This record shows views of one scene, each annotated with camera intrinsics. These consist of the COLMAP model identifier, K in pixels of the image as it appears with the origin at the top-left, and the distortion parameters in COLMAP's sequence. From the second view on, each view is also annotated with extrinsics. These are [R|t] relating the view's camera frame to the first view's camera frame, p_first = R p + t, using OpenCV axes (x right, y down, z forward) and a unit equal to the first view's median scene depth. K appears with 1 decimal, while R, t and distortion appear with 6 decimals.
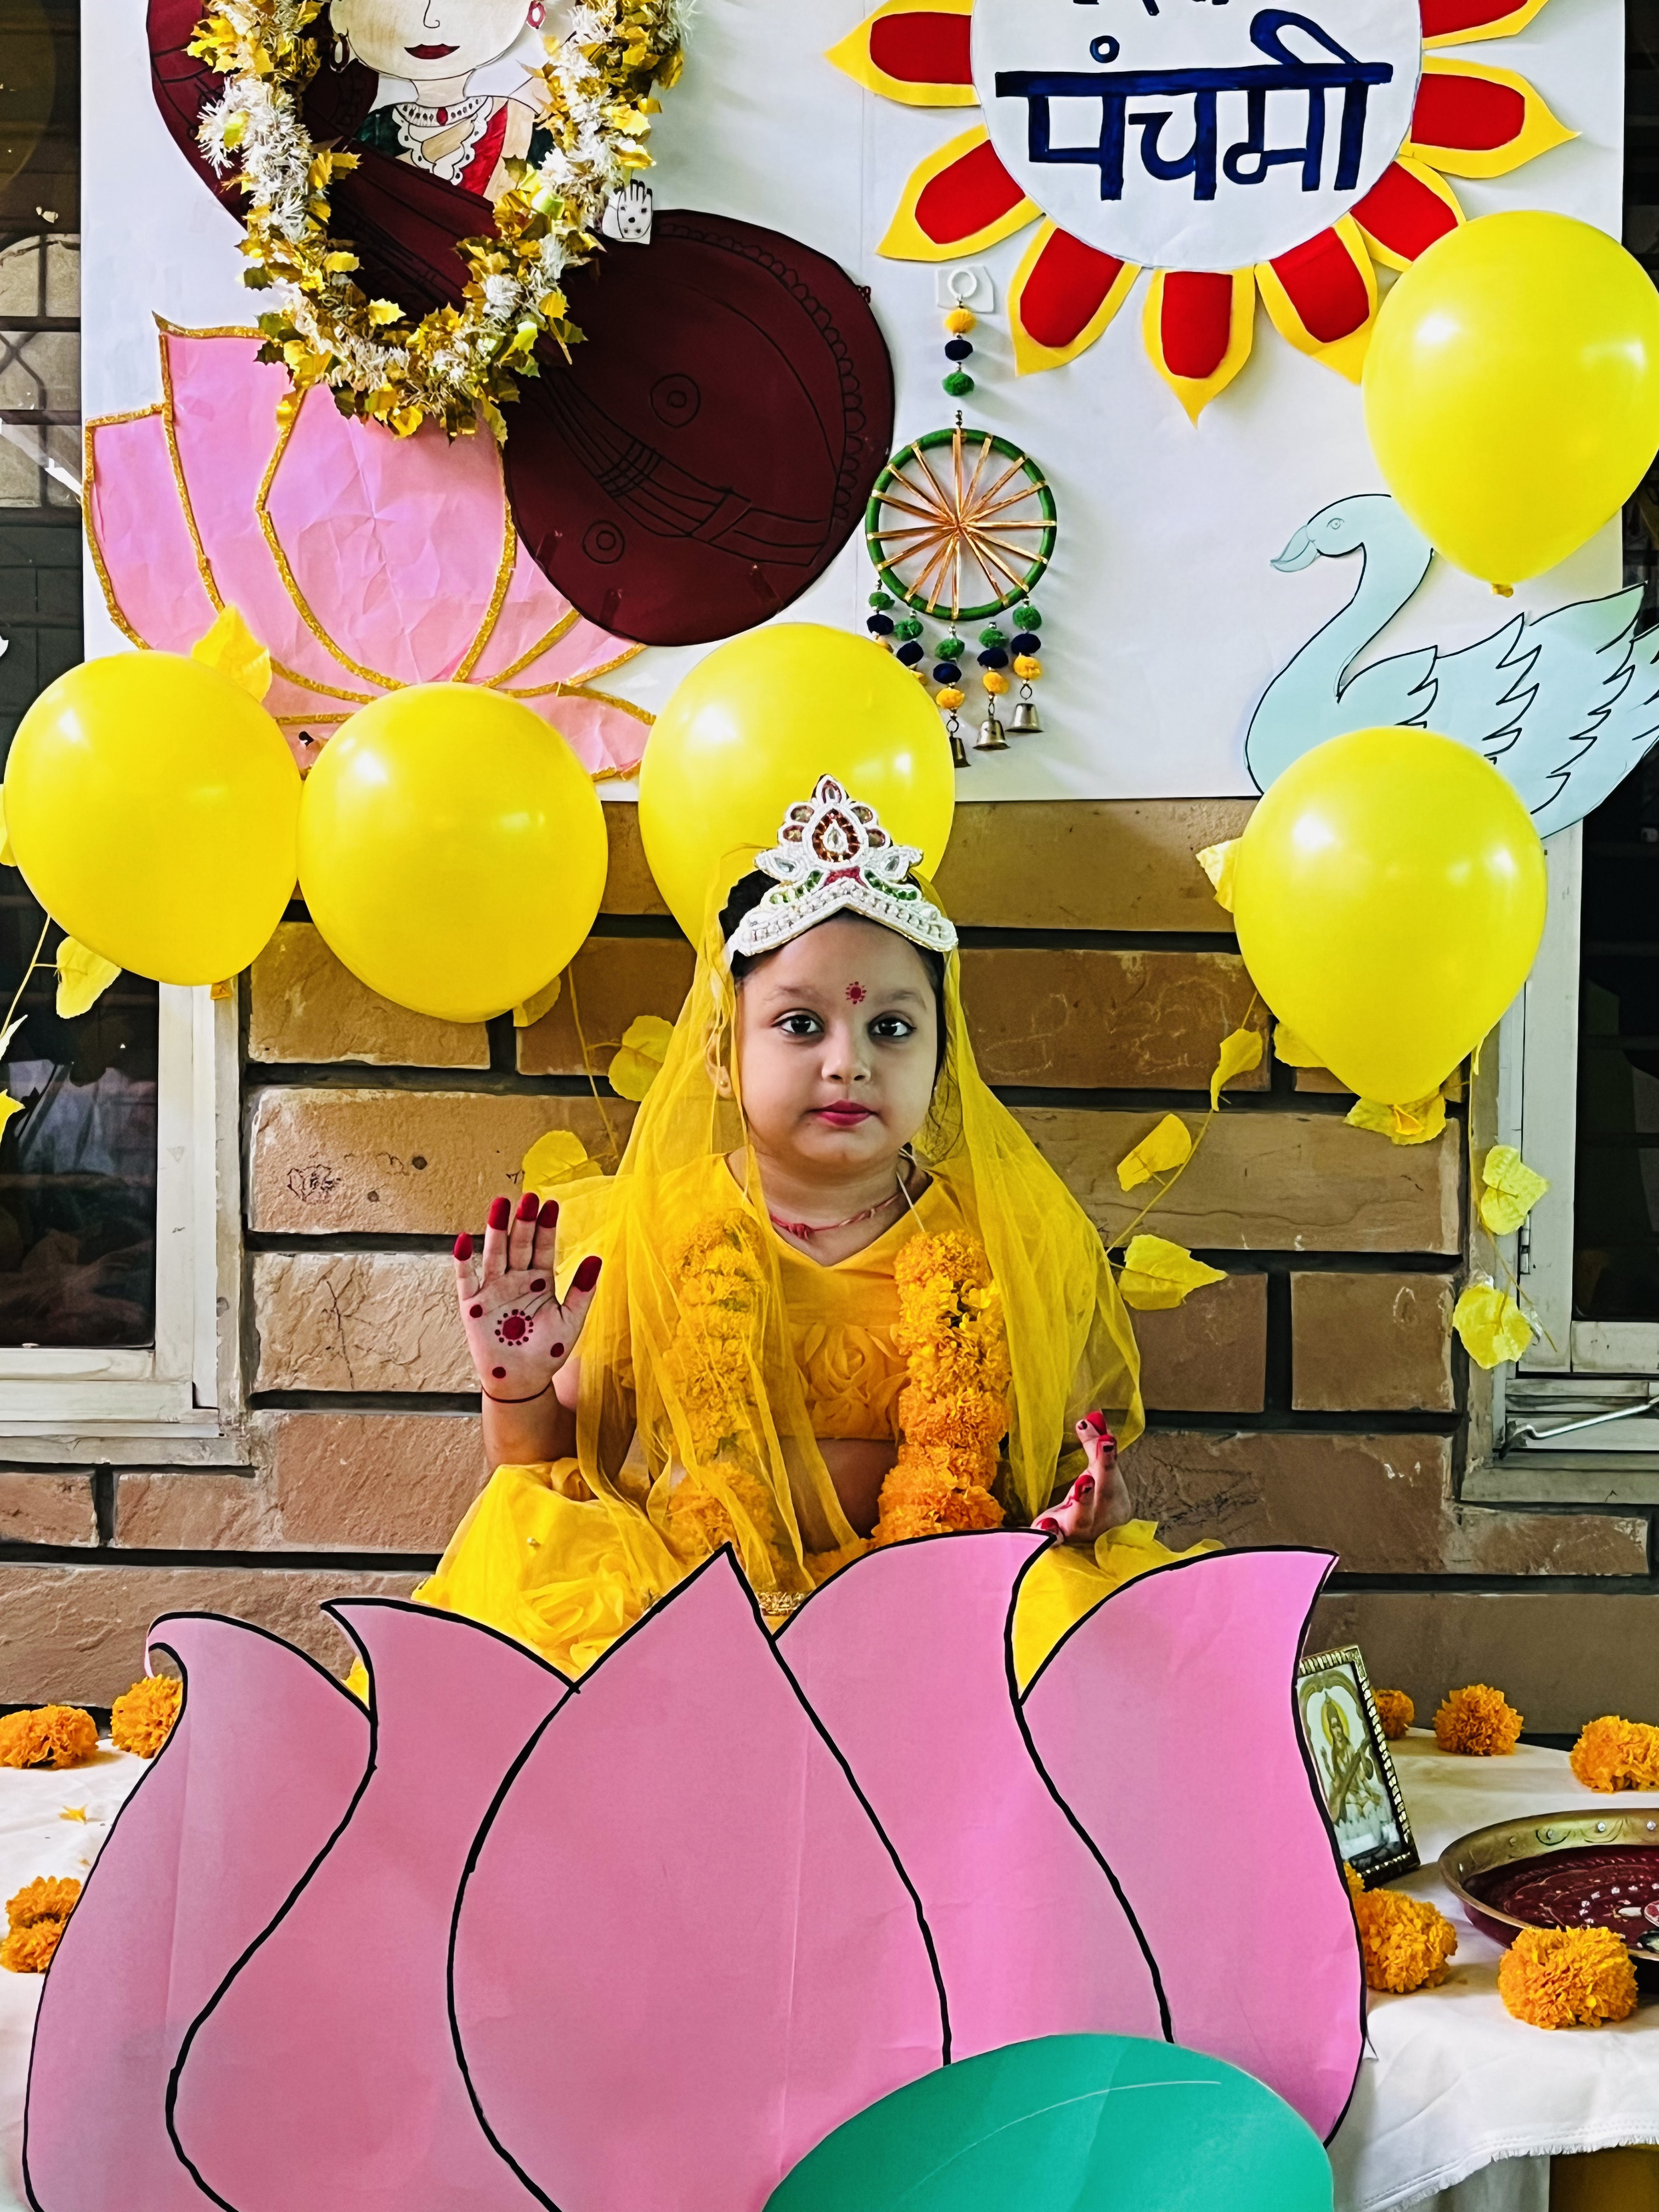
lens RADIAL K [[3044.1, 0, 821.3], [0, 3044.1, 1118.9], [0, 0, 1]] dist [0.084372, 0.000000]
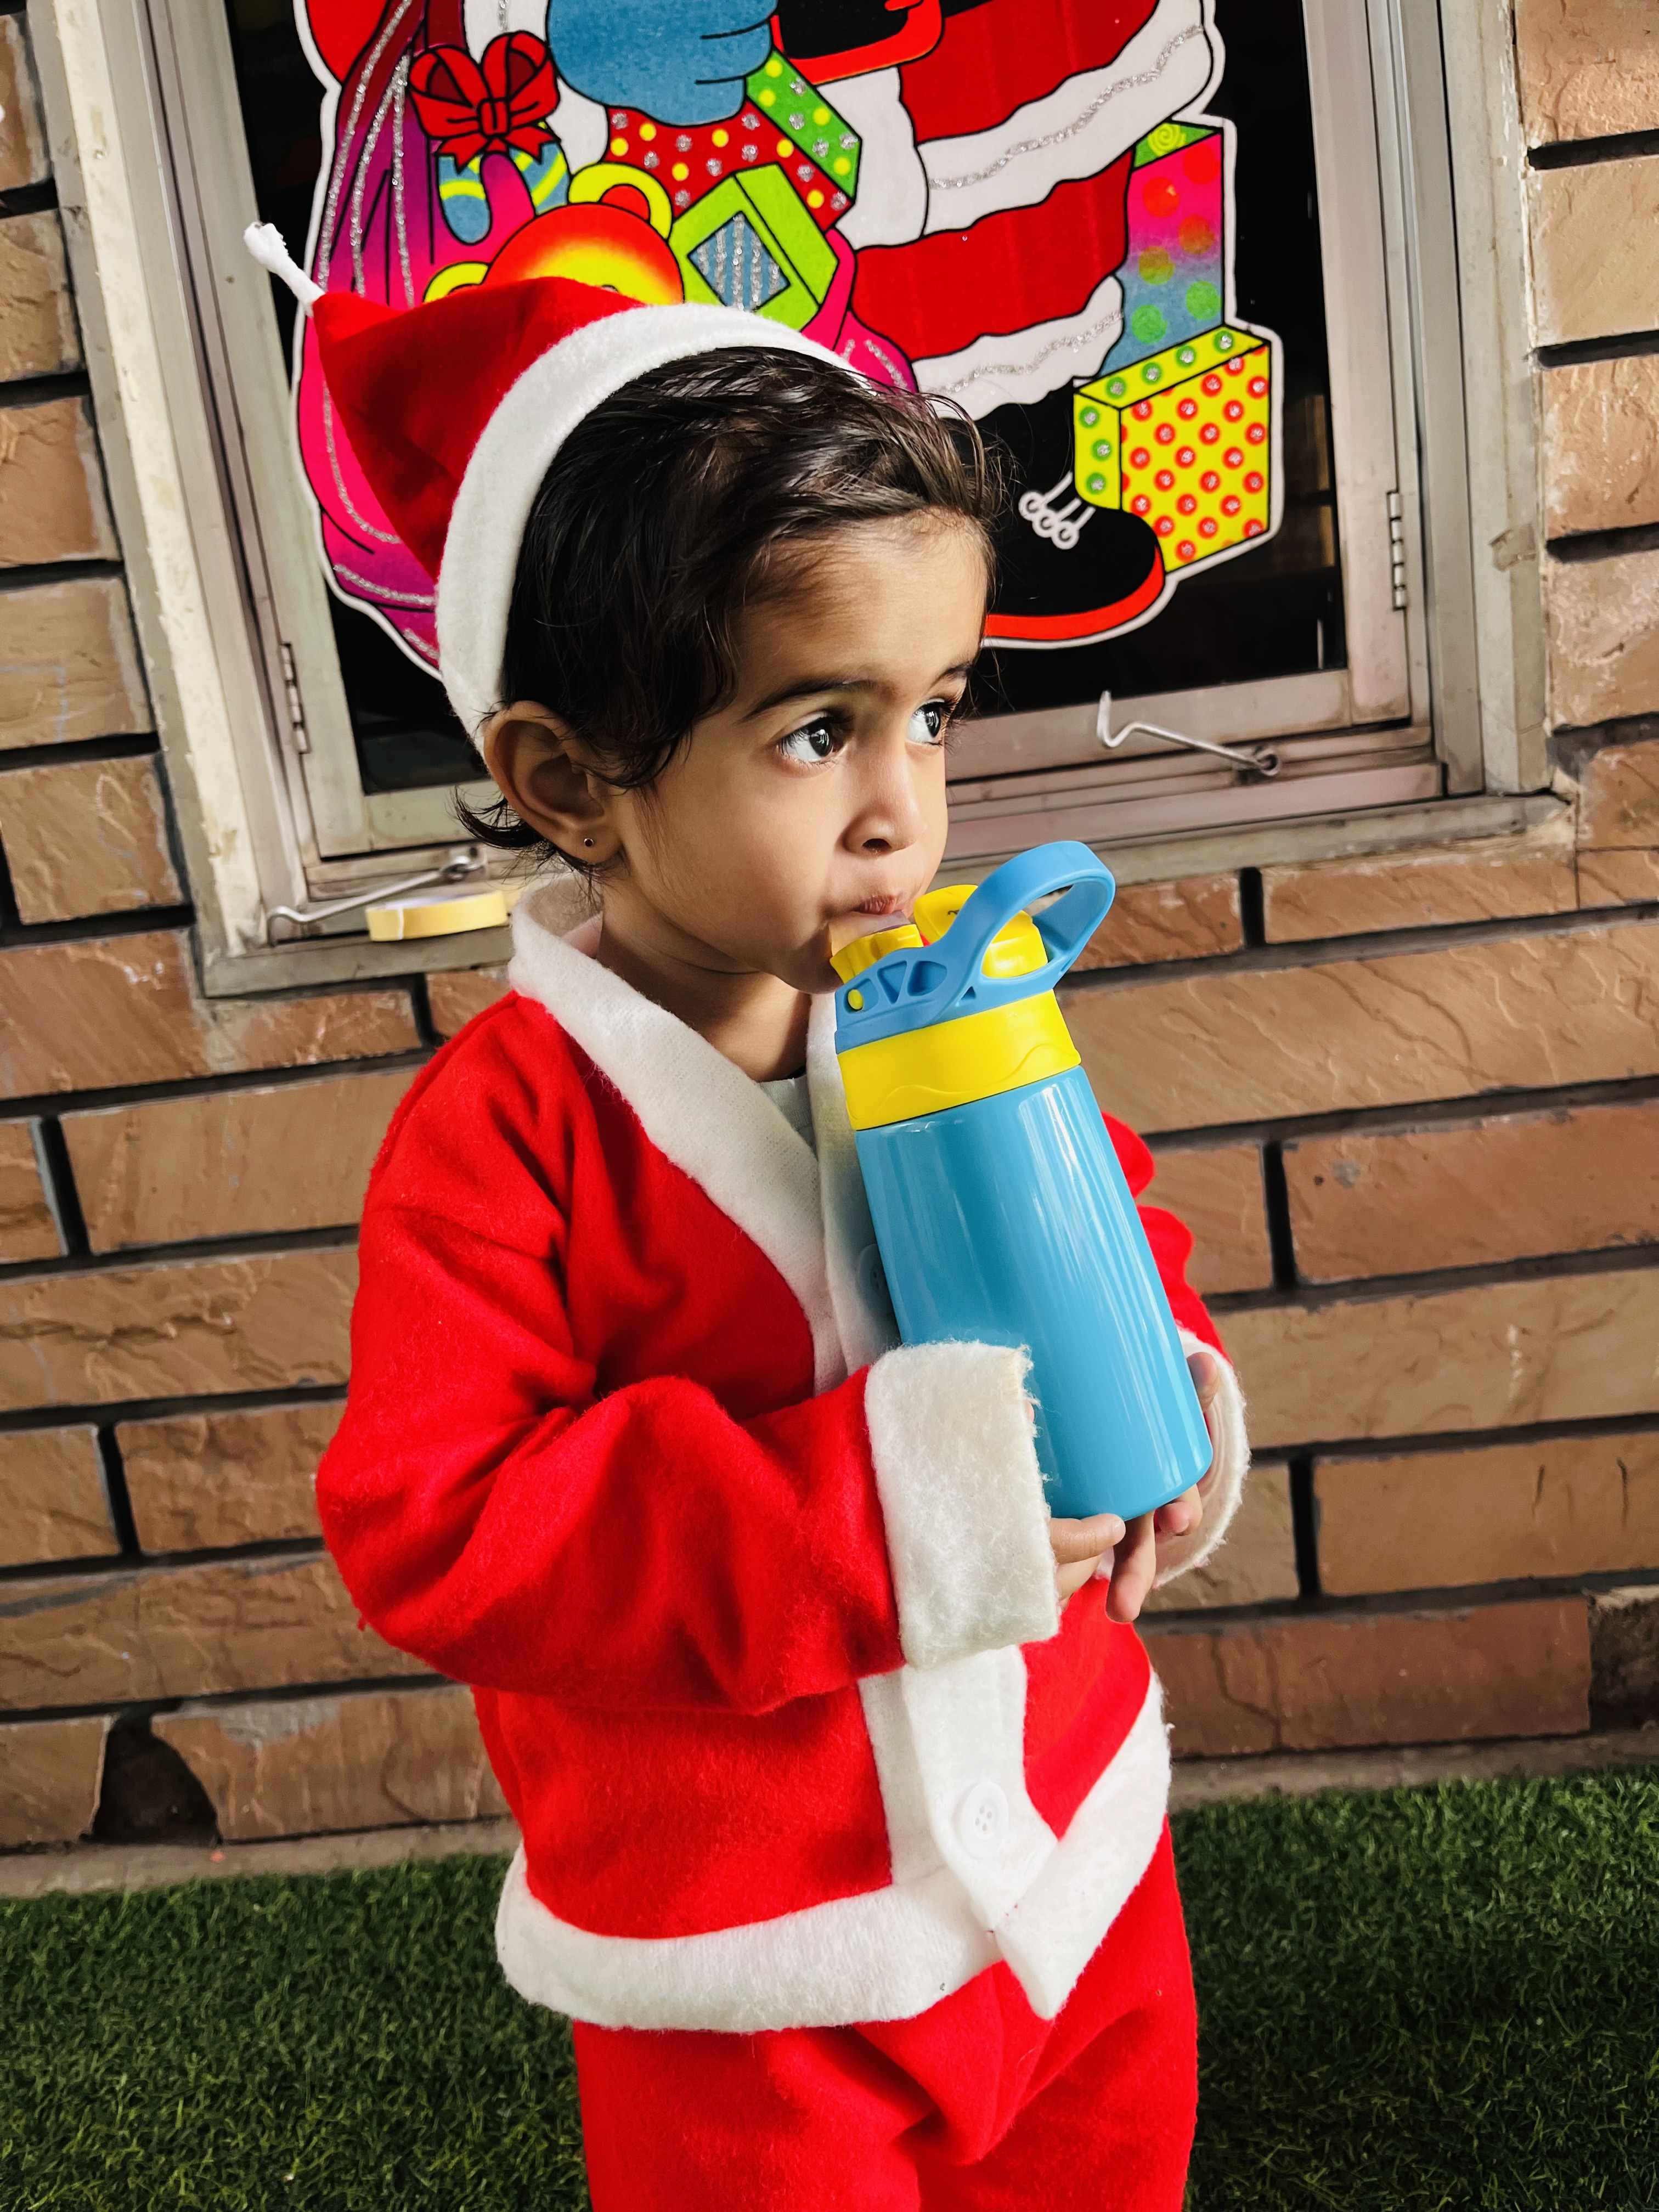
lens RADIAL K [[1683.7, 0, 841.1], [0, 1683.7, 1098.3], [0, 0, 1]] dist [0.050211, -0.086848]
pose [[0.990060, -0.124109, -0.066170, 0.431126], [0.132294, 0.981477, 0.138566, 0.108771], [0.047747, -0.145943, 0.988140, 0.489136]]
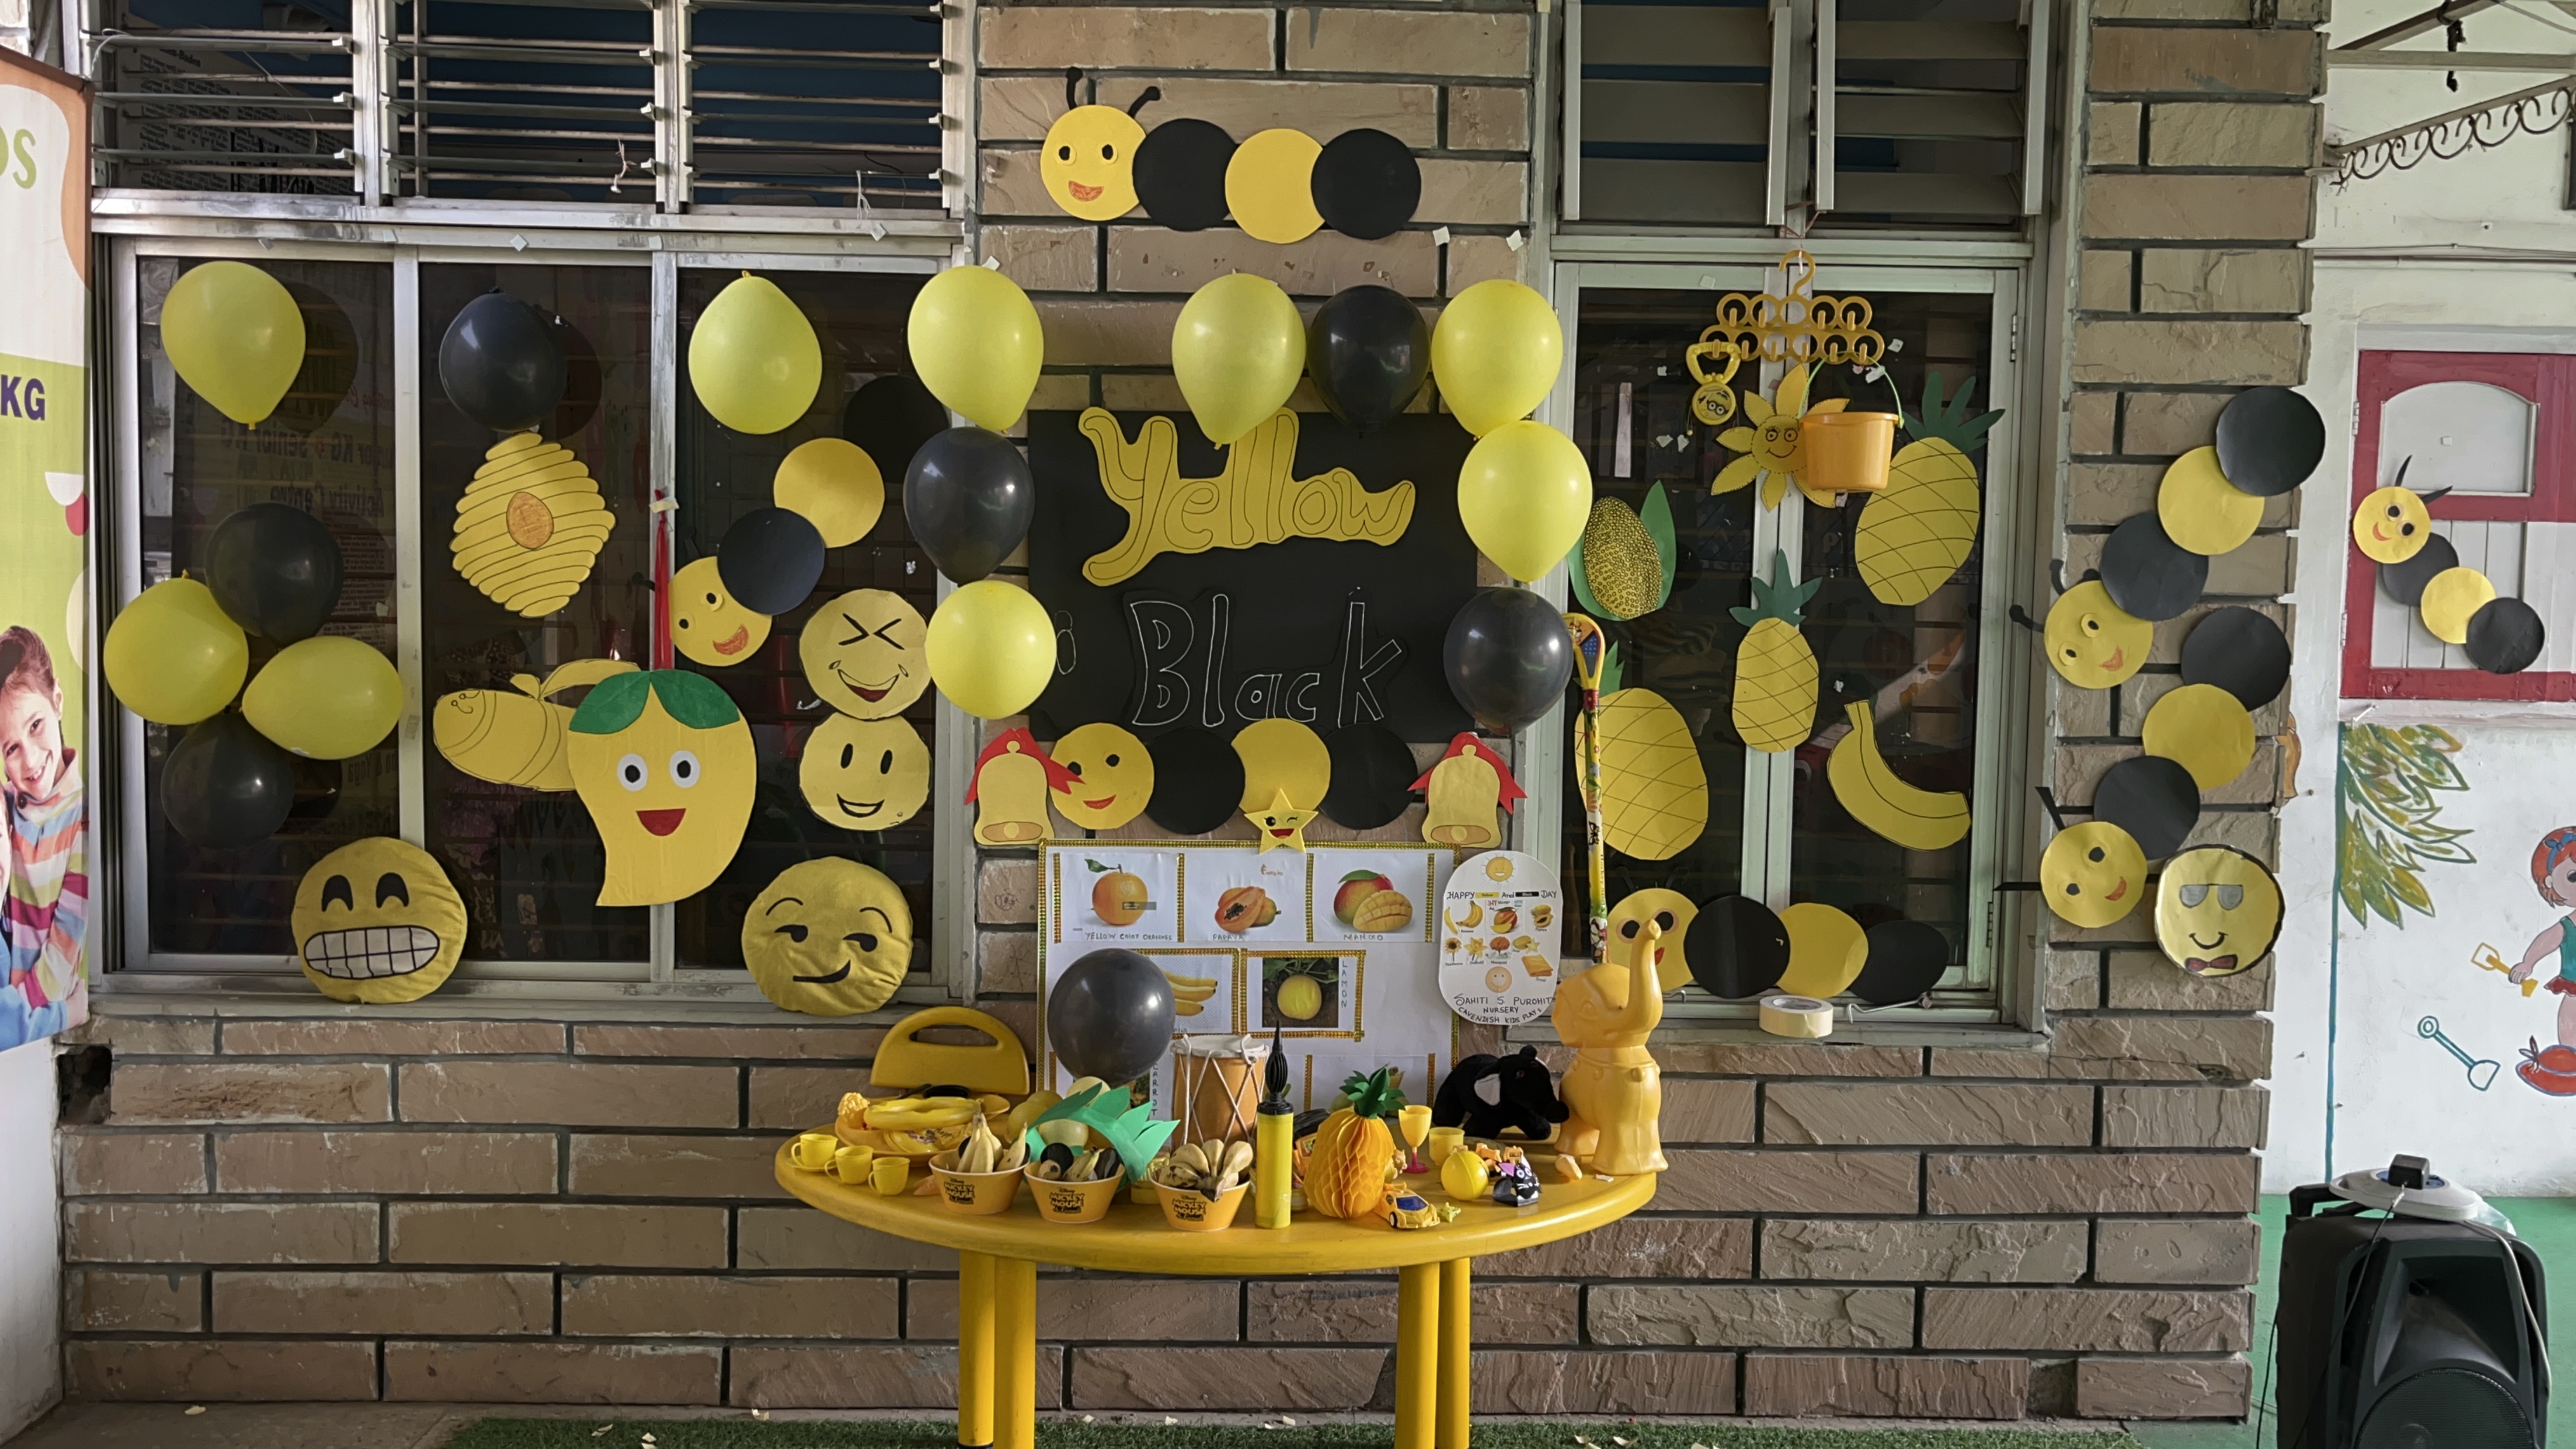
lens RADIAL K [[2168.1, 0, 1296.7], [0, 2168.1, 718.9], [0, 0, 1]] dist [0.018649, -0.002990]
pose [[0.999382, 0.004232, 0.034894, -0.006391], [-0.004736, 0.999886, 0.014364, -0.139867], [-0.034829, -0.014520, 0.999288, -0.618179]]
